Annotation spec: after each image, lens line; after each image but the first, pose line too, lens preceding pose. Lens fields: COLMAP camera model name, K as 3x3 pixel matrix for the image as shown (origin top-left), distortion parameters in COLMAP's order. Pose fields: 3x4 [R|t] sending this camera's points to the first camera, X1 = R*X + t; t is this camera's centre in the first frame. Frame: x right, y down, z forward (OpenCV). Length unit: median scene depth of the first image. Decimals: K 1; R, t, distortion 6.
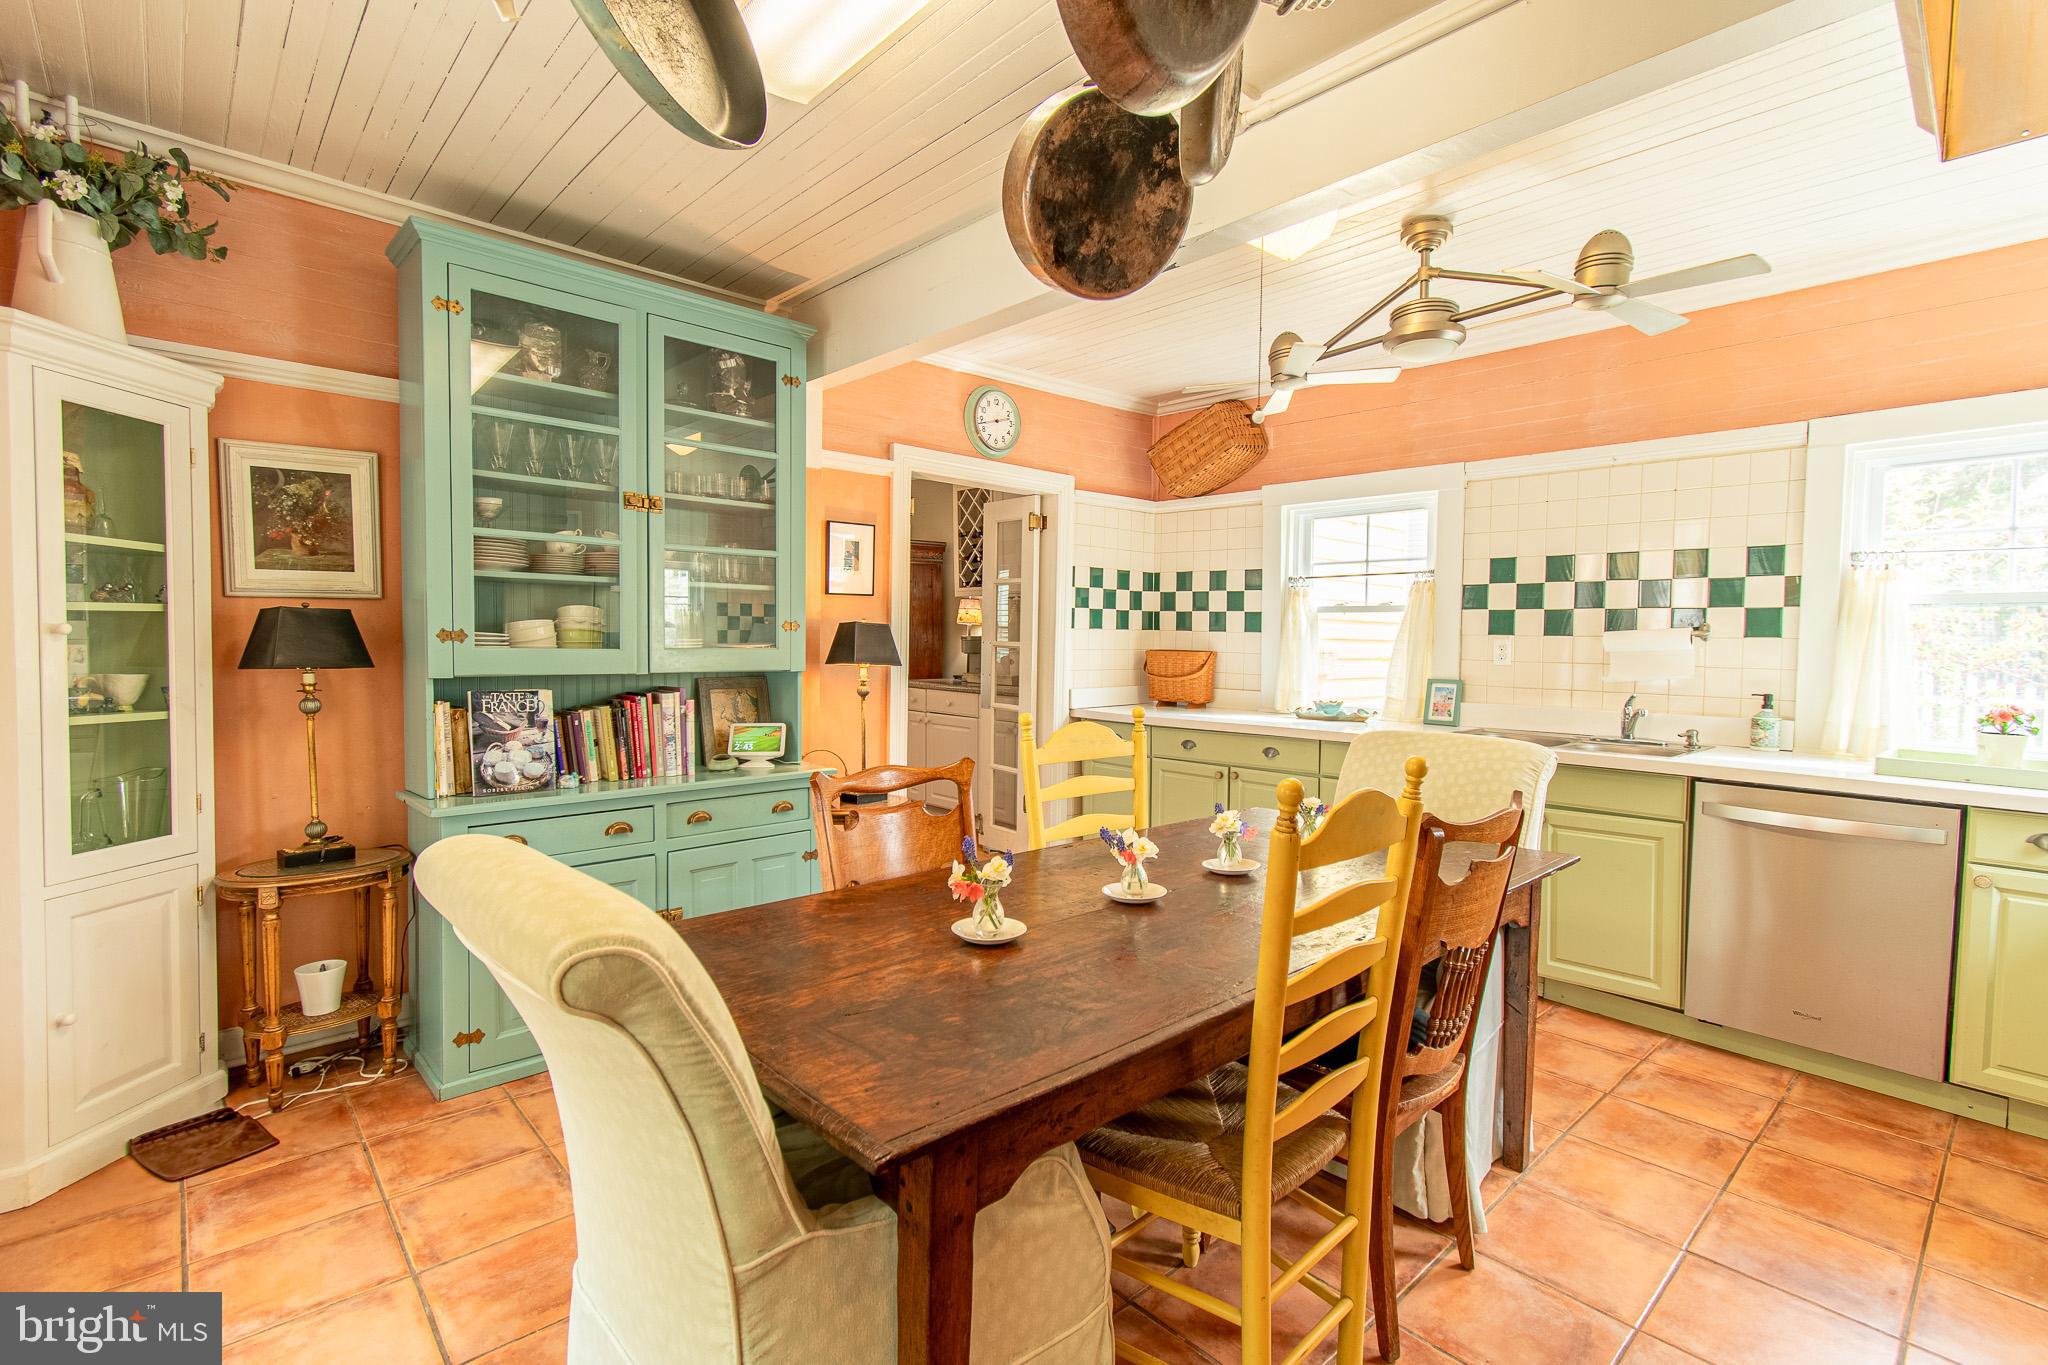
lens RADIAL K [[934.4, 0, 1021.9], [0, 934.4, 677.6], [0, 0, 1]] dist [0.008043, -0.001394]
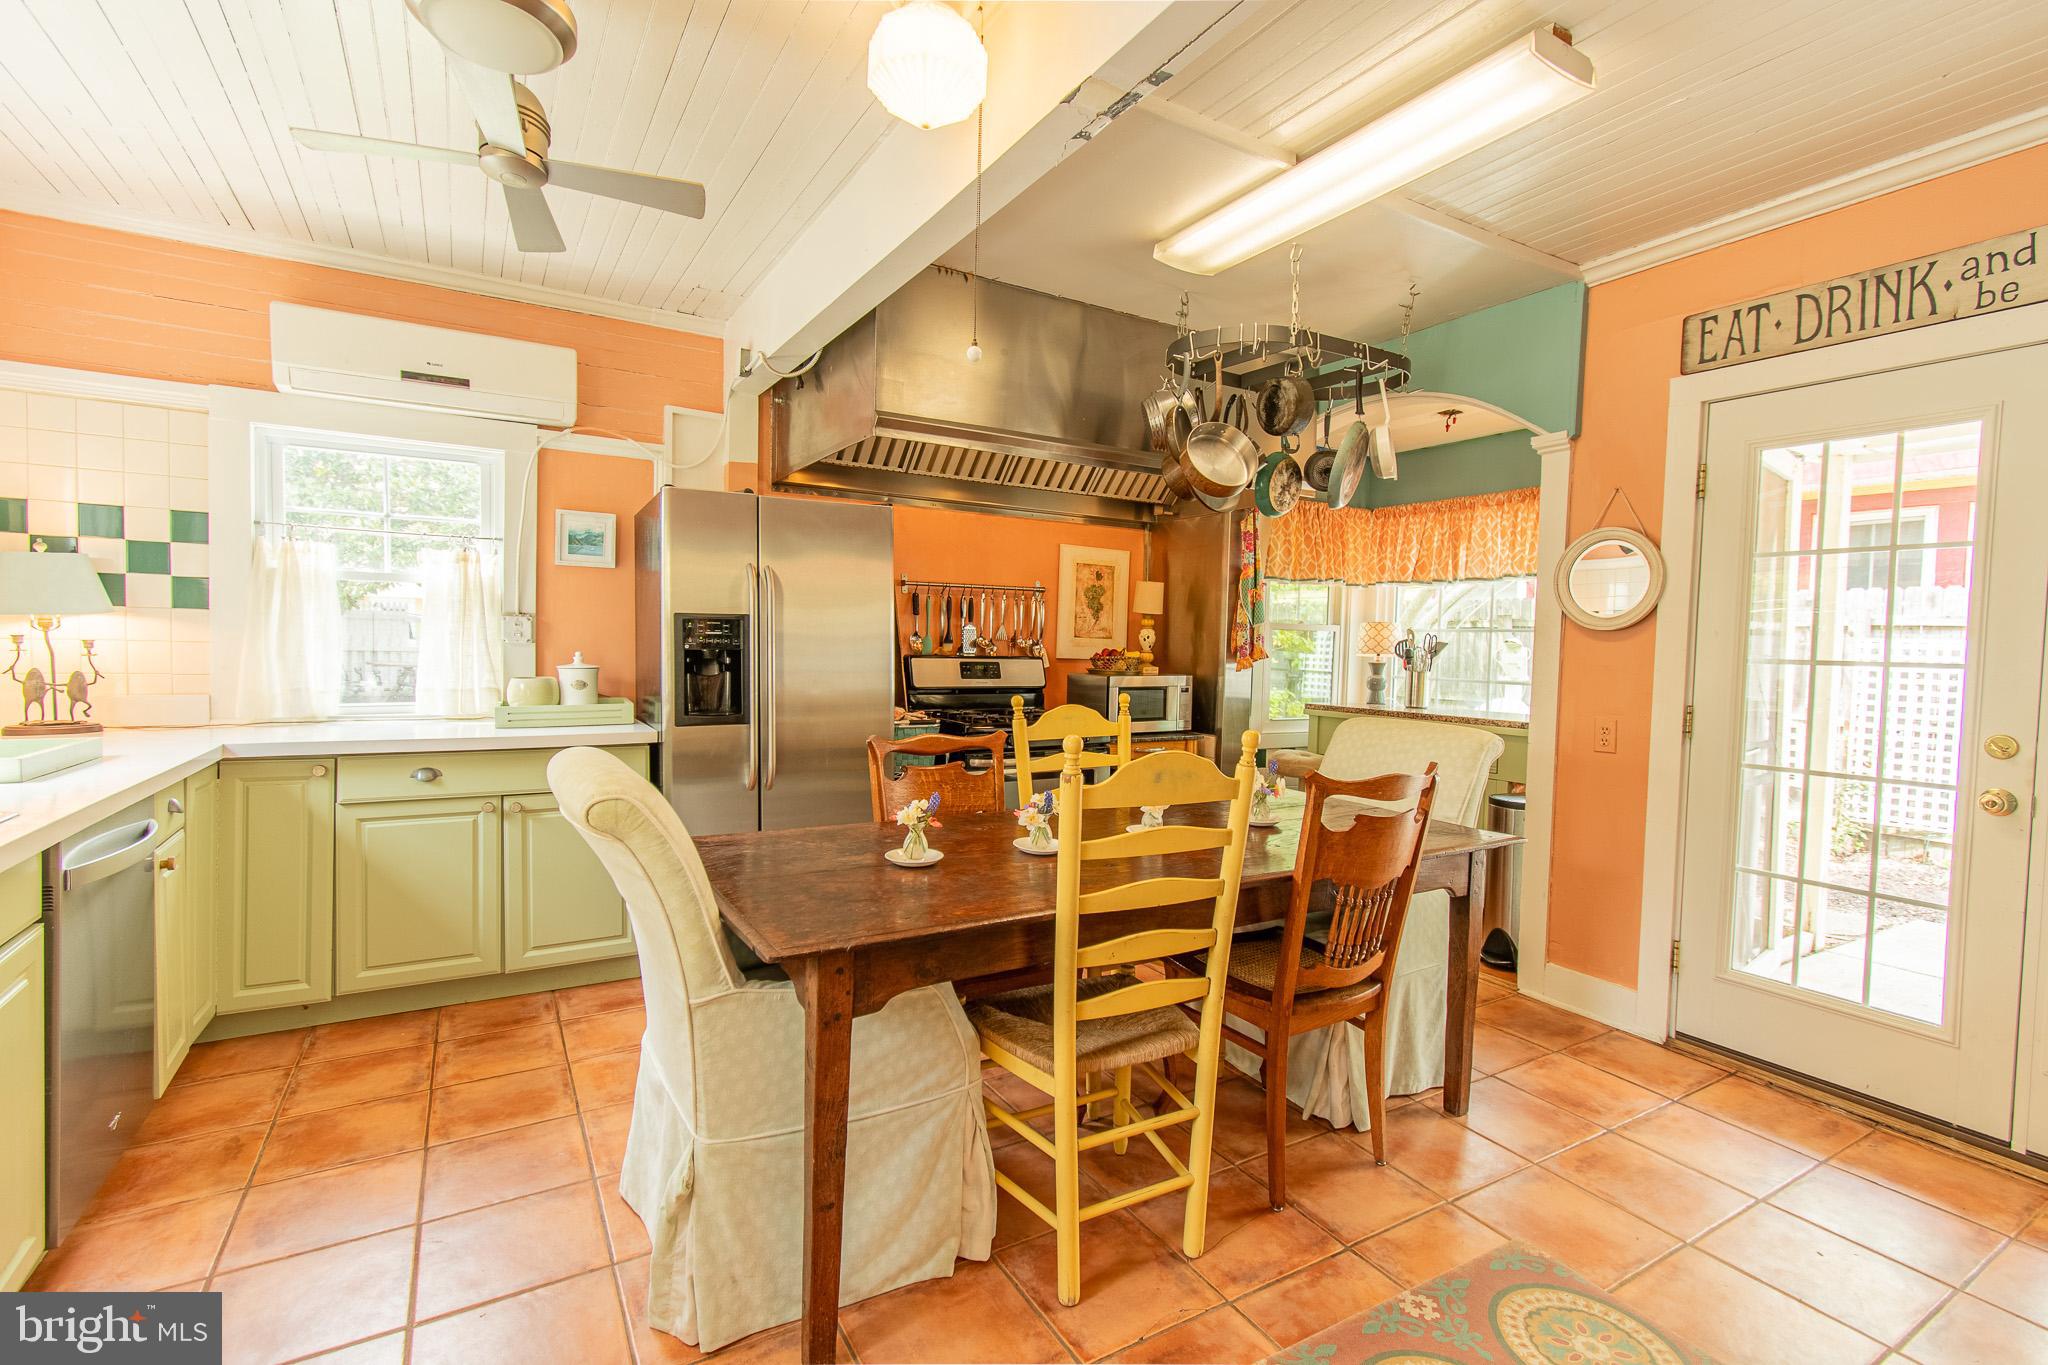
lens RADIAL K [[934.4, 0, 1021.9], [0, 934.4, 677.6], [0, 0, 1]] dist [0.008043, -0.001394]
pose [[-0.979040, -0.044016, 0.198856, 0.033981], [-0.027717, 0.996079, 0.084017, -0.058314], [-0.201774, 0.076744, -0.976421, 1.589275]]
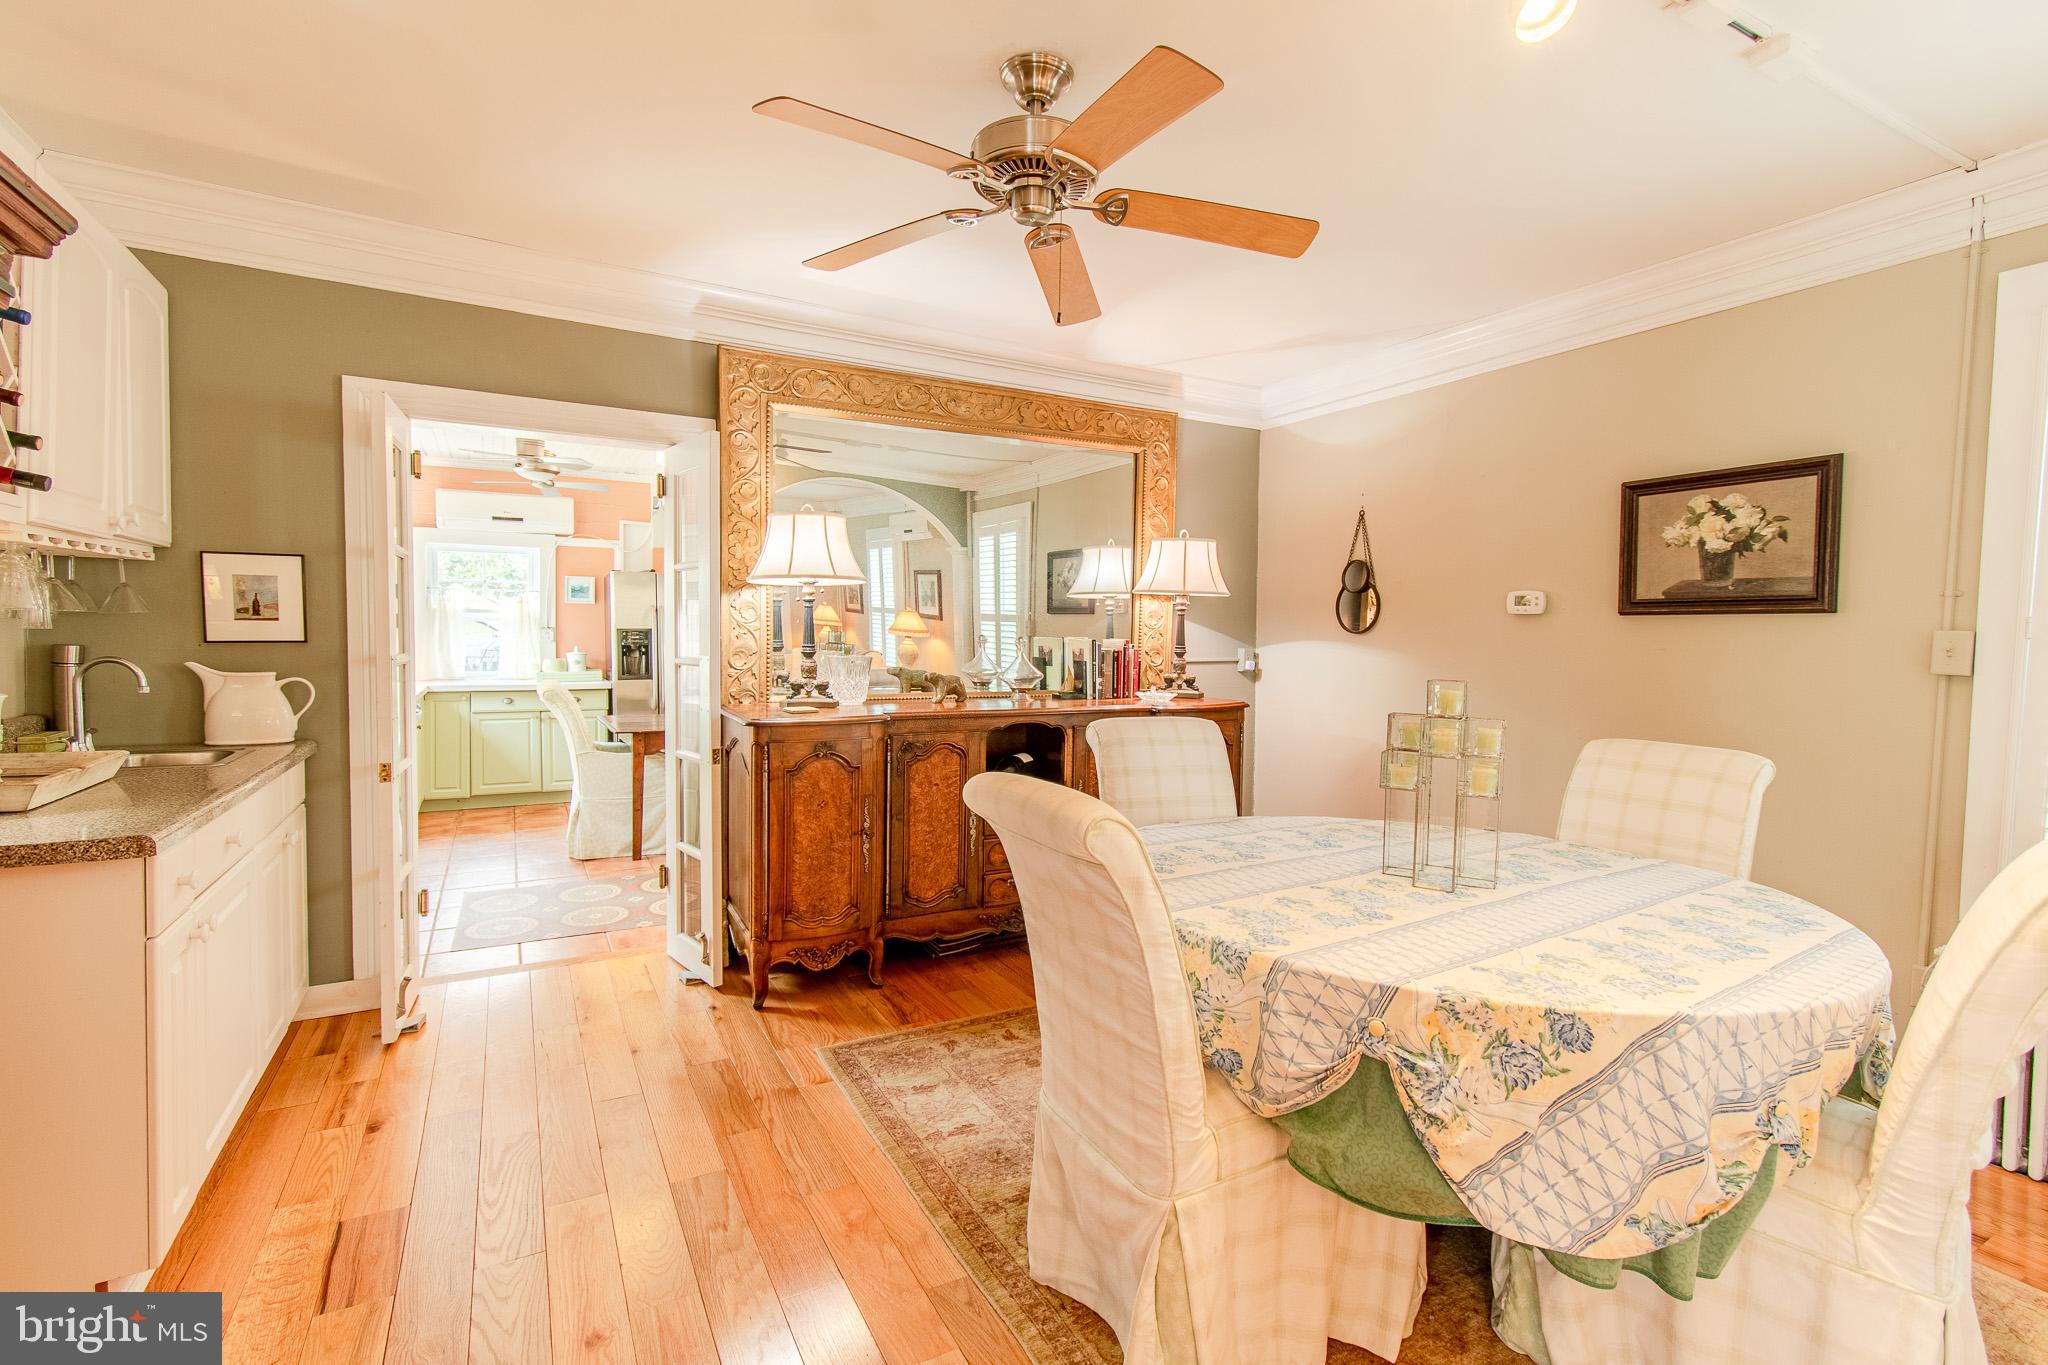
lens RADIAL K [[934.4, 0, 1021.9], [0, 934.4, 677.6], [0, 0, 1]] dist [0.008043, -0.001394]
pose [[-0.973139, -0.041360, 0.226471, -0.983442], [-0.020002, 0.995199, 0.095803, -0.163435], [-0.229346, 0.088700, -0.969295, 2.786161]]
